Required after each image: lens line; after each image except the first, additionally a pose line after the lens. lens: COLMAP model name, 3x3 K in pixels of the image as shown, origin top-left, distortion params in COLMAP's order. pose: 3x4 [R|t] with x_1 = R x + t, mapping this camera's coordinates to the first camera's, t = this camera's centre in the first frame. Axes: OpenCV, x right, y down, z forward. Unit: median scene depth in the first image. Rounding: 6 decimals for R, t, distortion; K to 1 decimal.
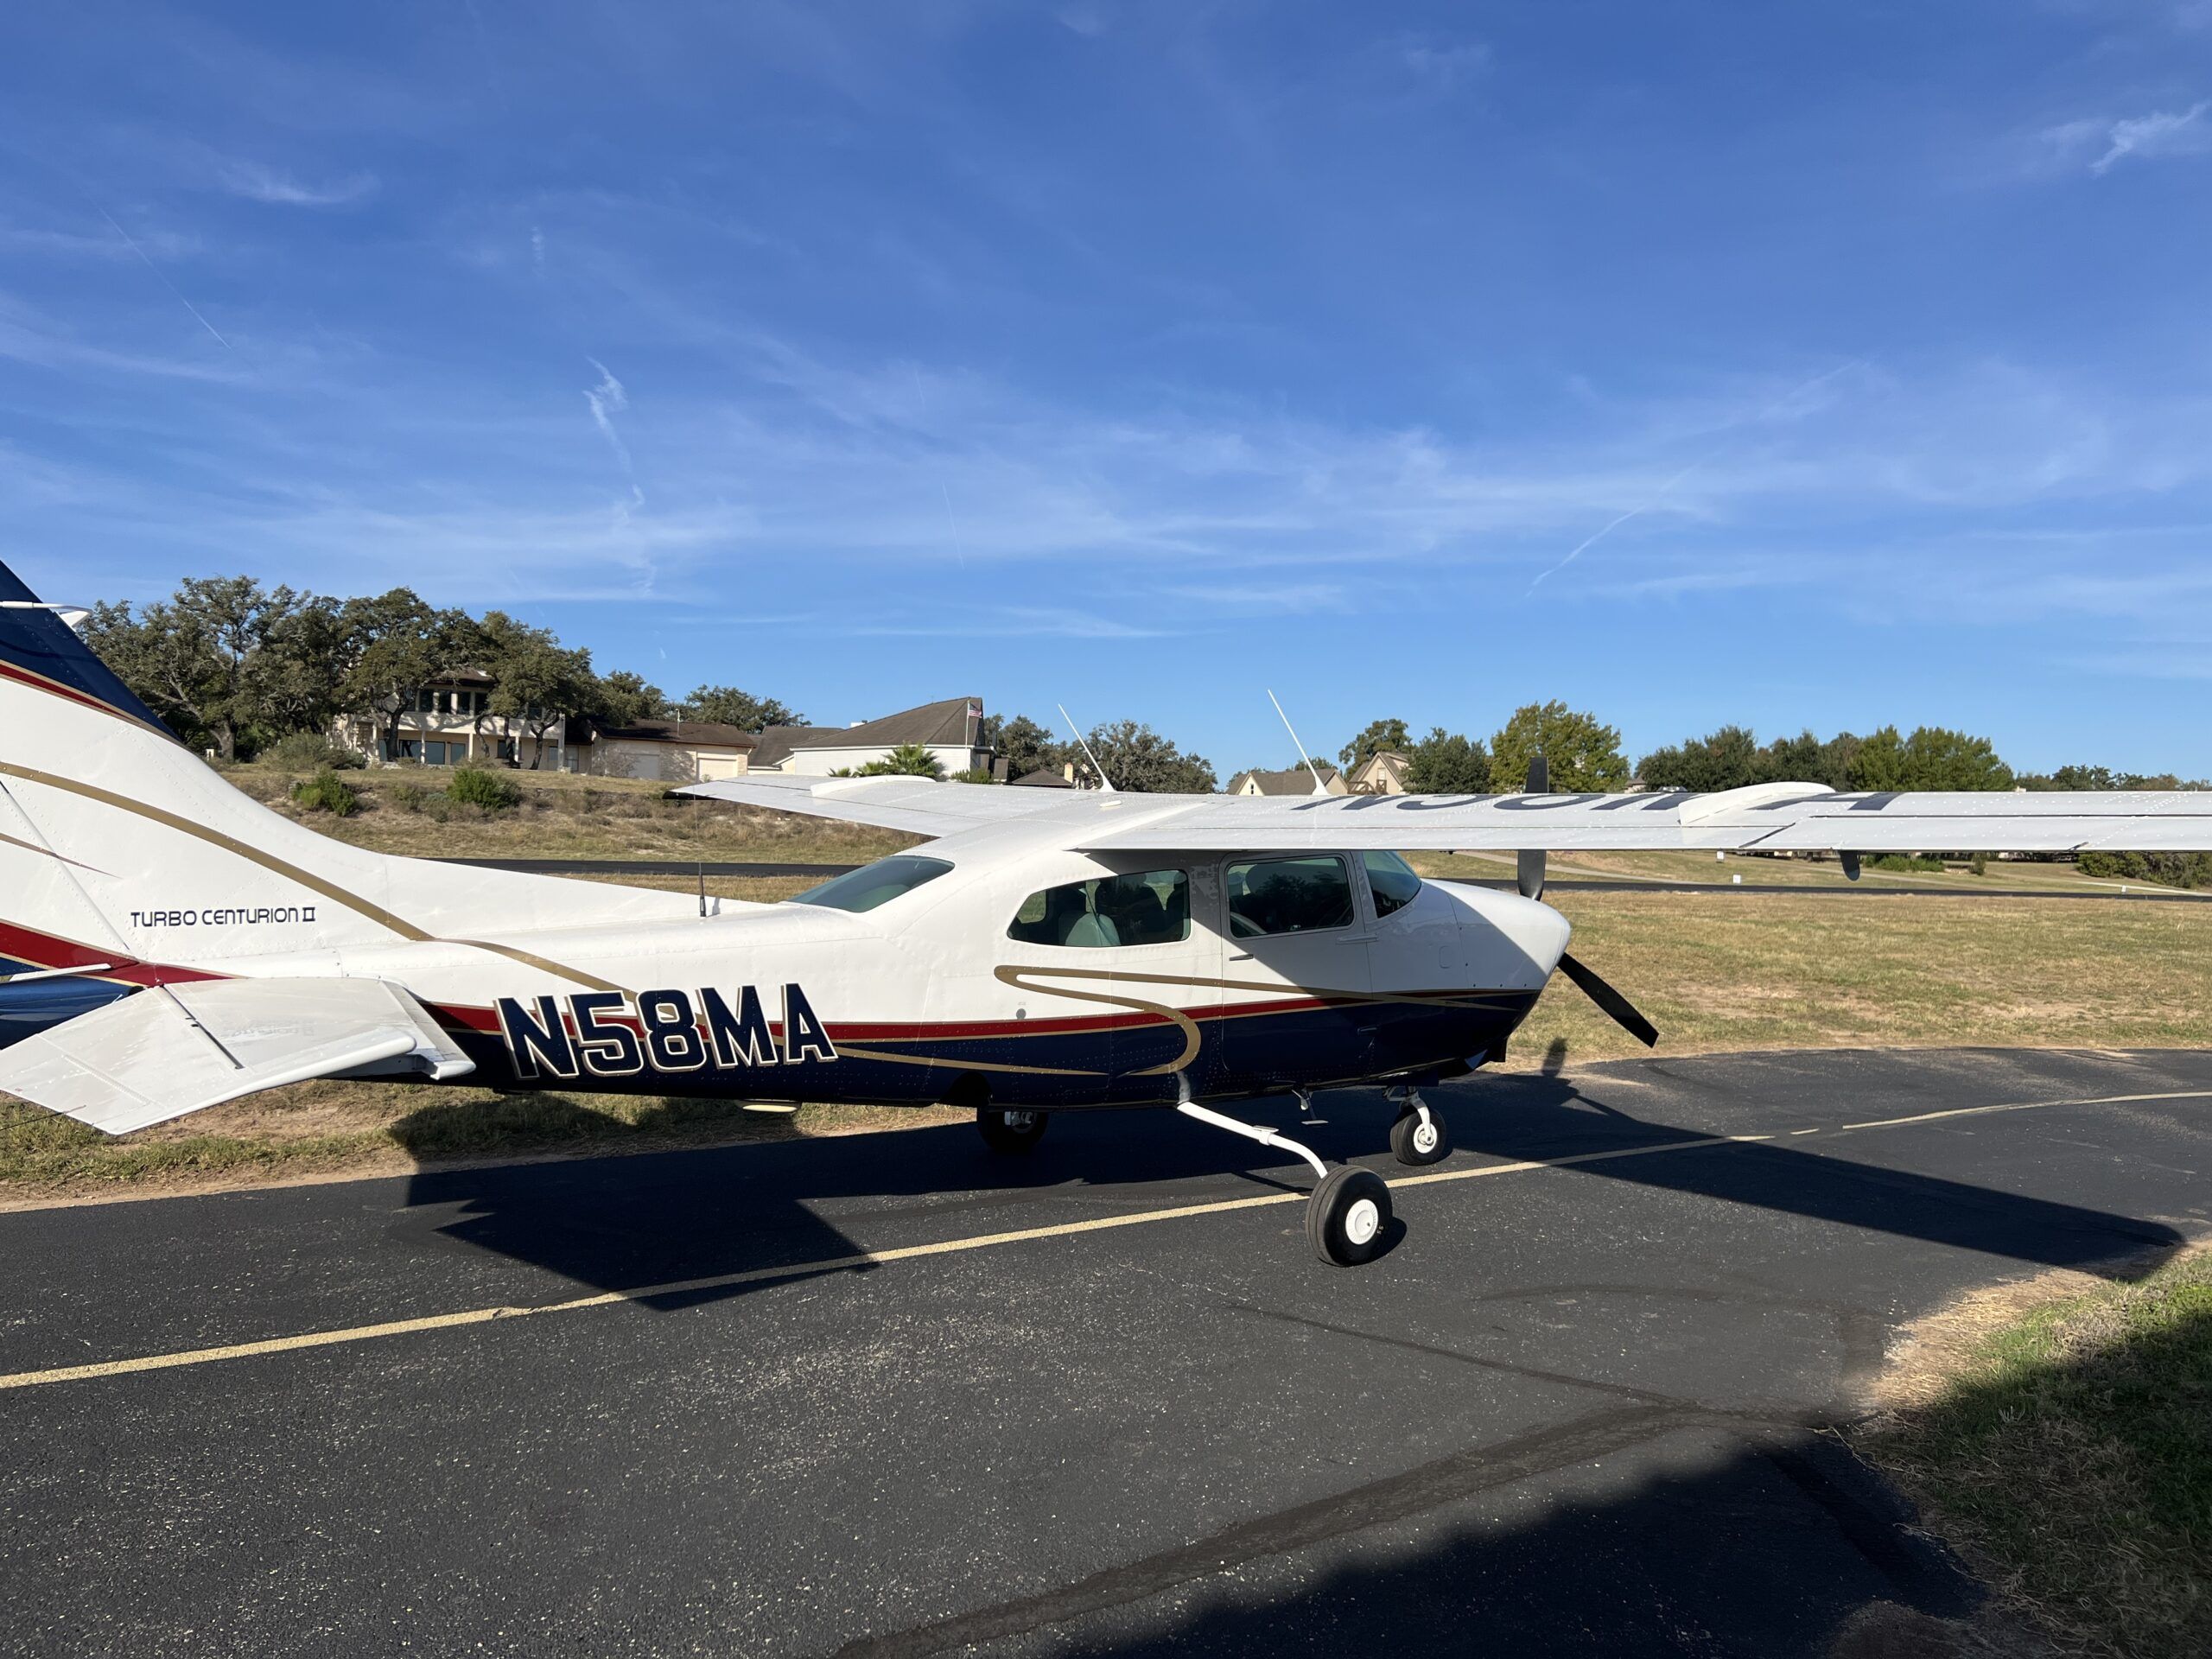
lens RADIAL K [[1667.8, 0, 1113.4], [0, 1667.8, 795.1], [0, 0, 1]] dist [0.052528, -0.059623]
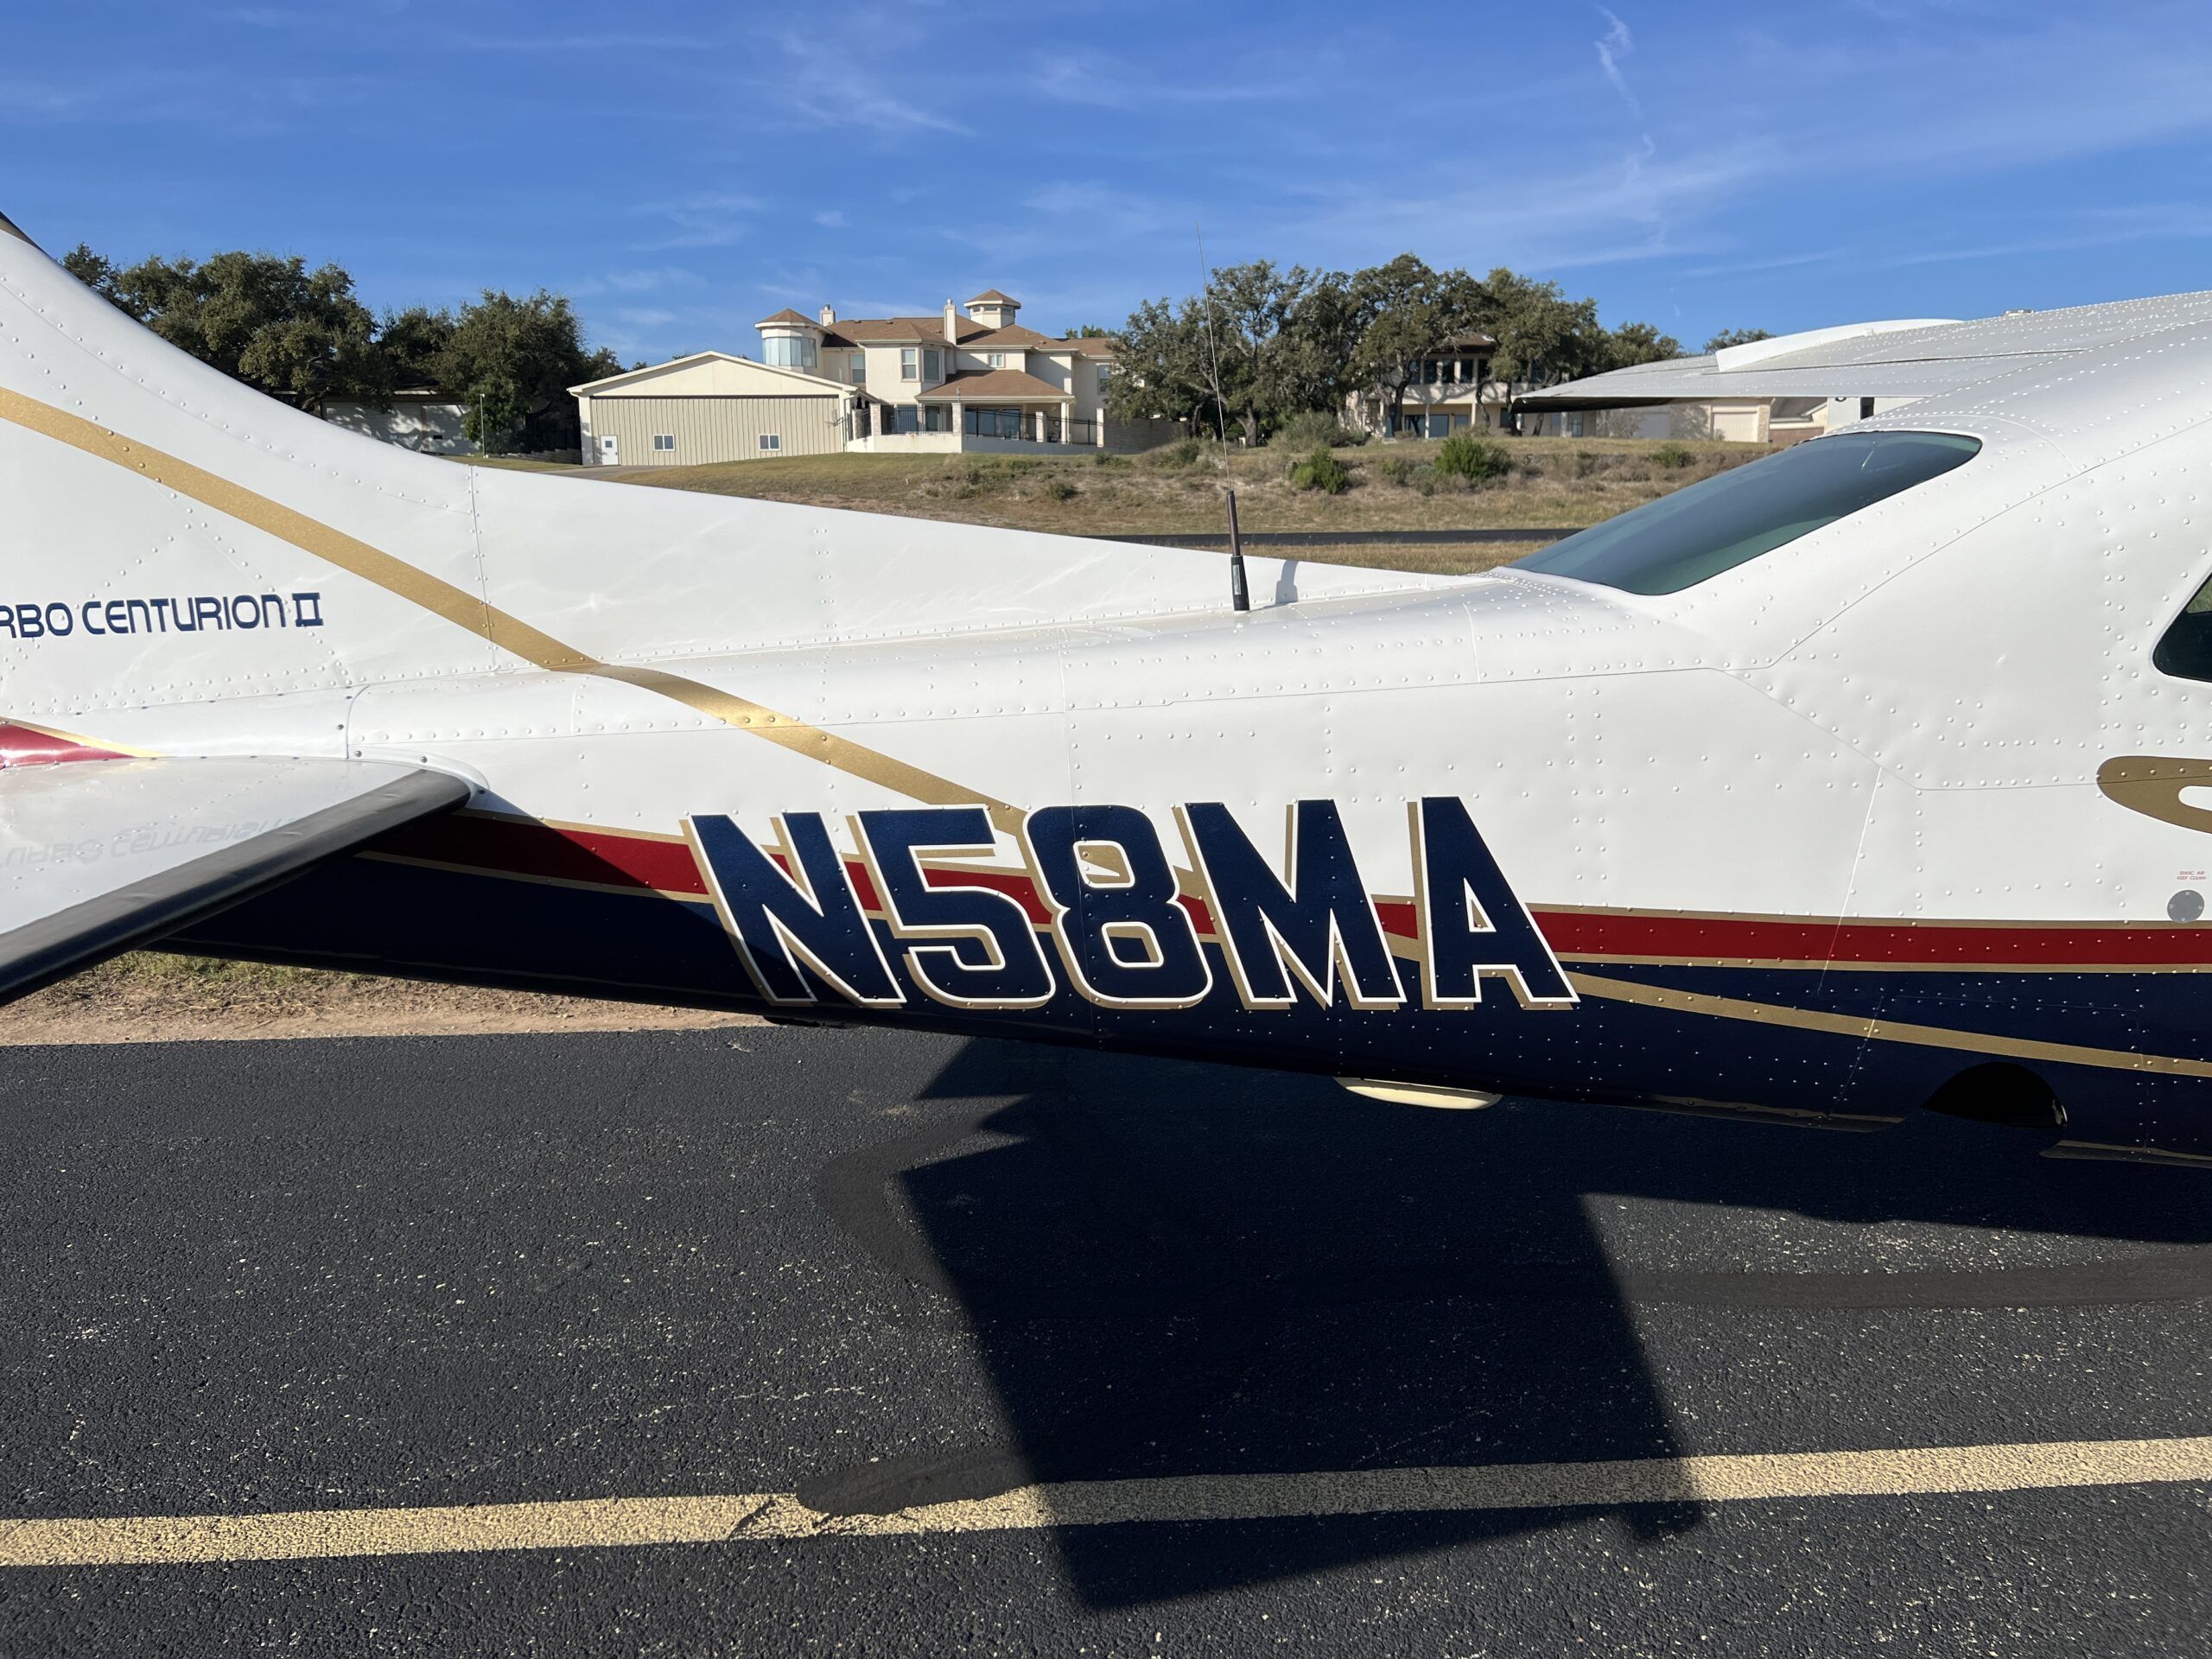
lens RADIAL K [[1667.8, 0, 1114.0], [0, 1667.8, 846.1], [0, 0, 1]] dist [0.052528, -0.059623]
pose [[0.832986, 0.073697, -0.548364, -0.052780], [0.049662, 0.977131, 0.206759, 0.044799], [0.551061, -0.199460, 0.810276, 0.659540]]
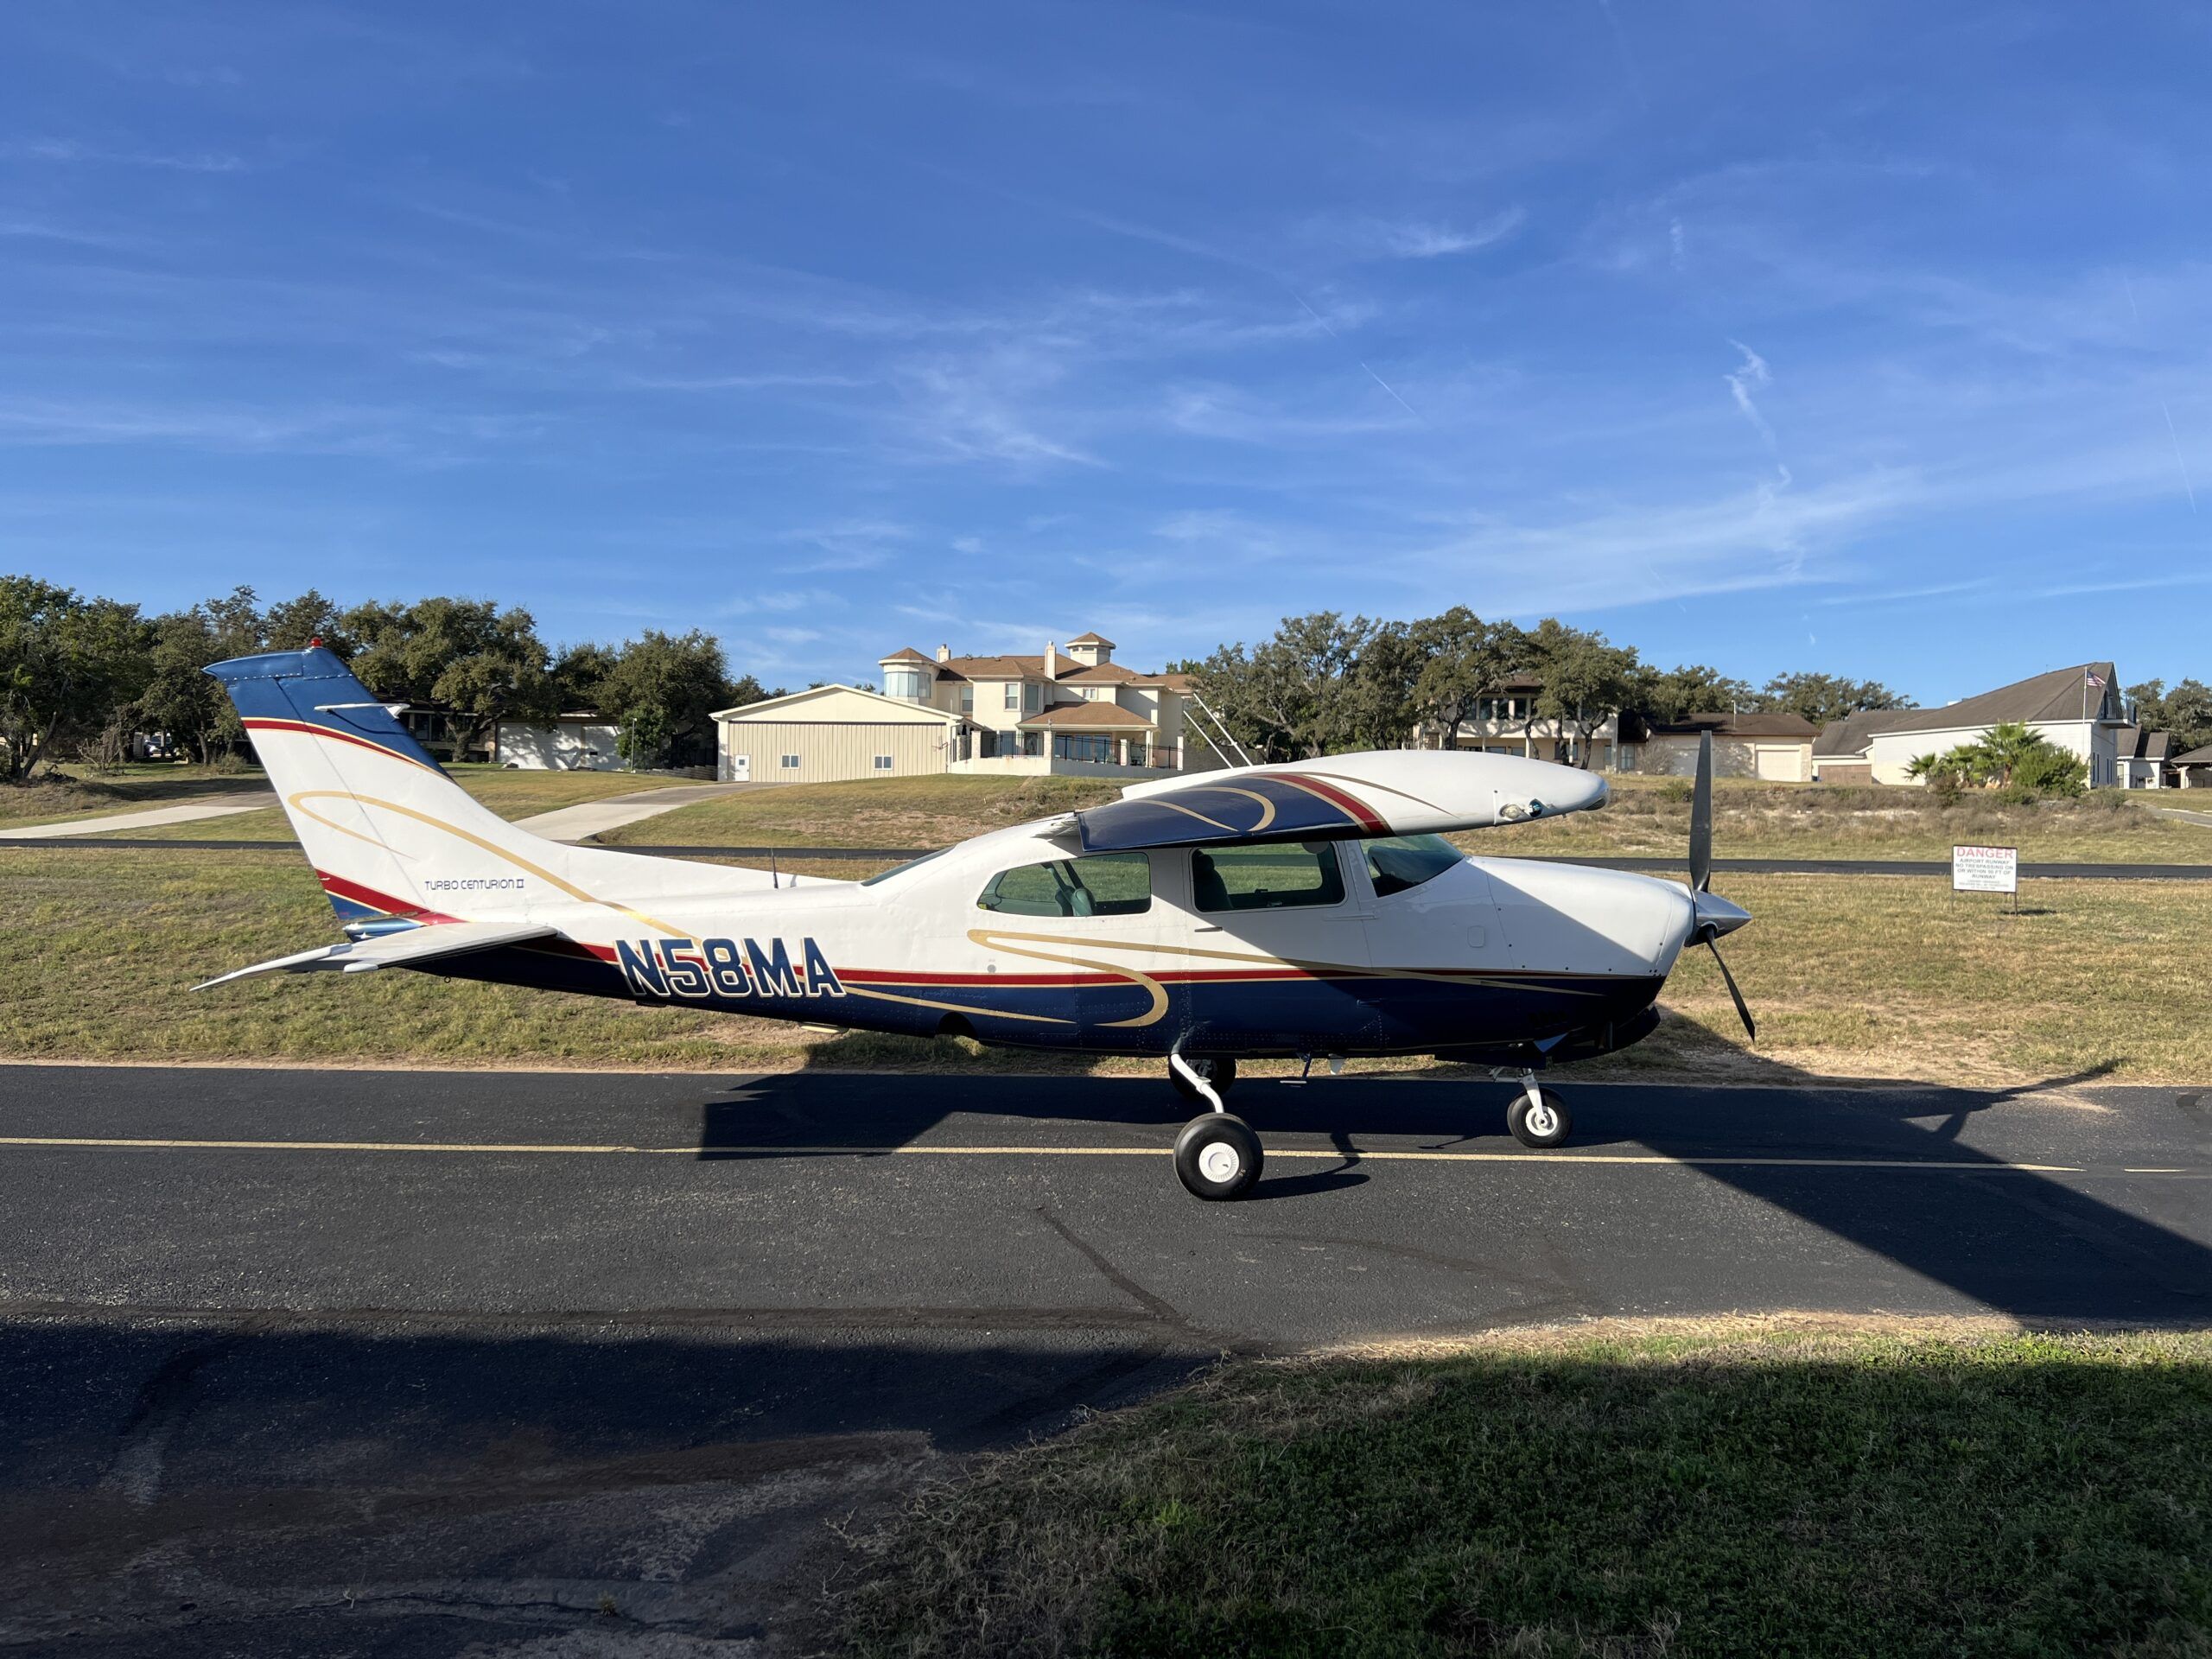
lens RADIAL K [[1667.8, 0, 1098.9], [0, 1667.8, 850.8], [0, 0, 1]] dist [0.052528, -0.059623]
pose [[0.785924, -0.009480, -0.618251, 0.820920], [0.030743, 0.999245, 0.023760, 0.016900], [0.617559, -0.037680, 0.785622, 0.082102]]
